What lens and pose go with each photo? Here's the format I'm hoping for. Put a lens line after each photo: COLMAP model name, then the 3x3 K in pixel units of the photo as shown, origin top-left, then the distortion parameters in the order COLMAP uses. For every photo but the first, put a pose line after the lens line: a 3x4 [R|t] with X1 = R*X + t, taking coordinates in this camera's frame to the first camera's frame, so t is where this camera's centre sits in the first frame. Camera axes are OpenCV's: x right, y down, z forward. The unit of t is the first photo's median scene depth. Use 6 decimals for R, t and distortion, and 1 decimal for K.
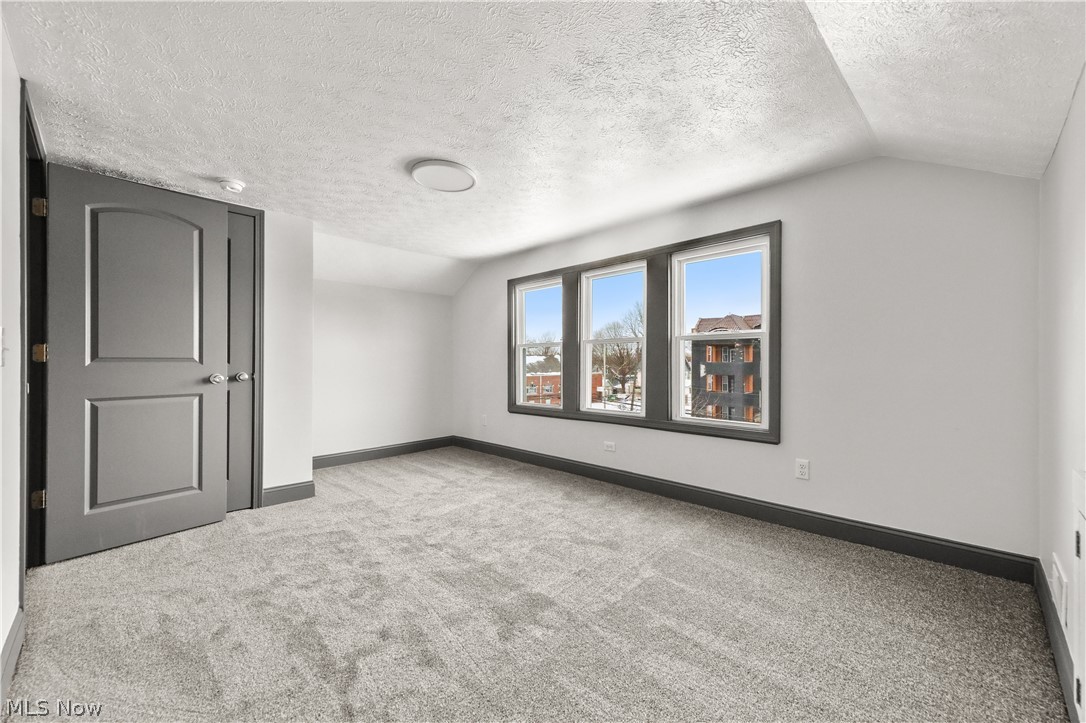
lens RADIAL K [[438.5, 0, 544.2], [0, 438.5, 363.6], [0, 0, 1]] dist [0.019945, -0.000381]
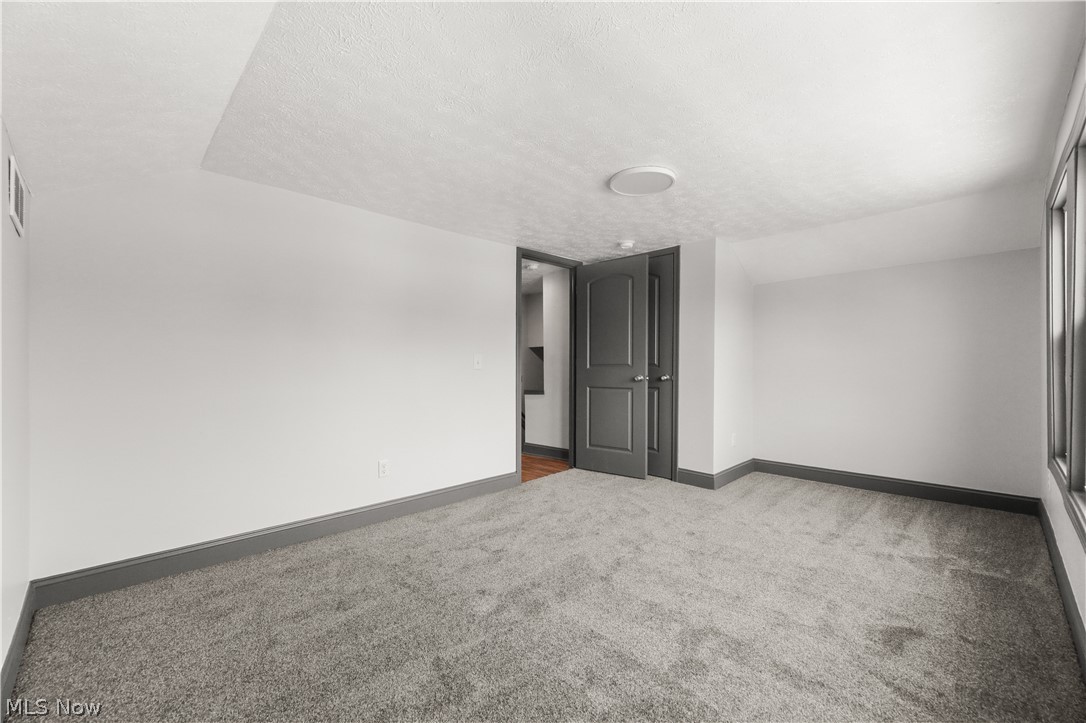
lens RADIAL K [[438.5, 0, 544.2], [0, 438.5, 363.6], [0, 0, 1]] dist [0.019945, -0.000381]
pose [[-0.016822, -0.000727, -0.999858, 0.673652], [0.002267, 0.999997, -0.000766, -0.013286], [0.999856, -0.002279, -0.016820, 0.701328]]
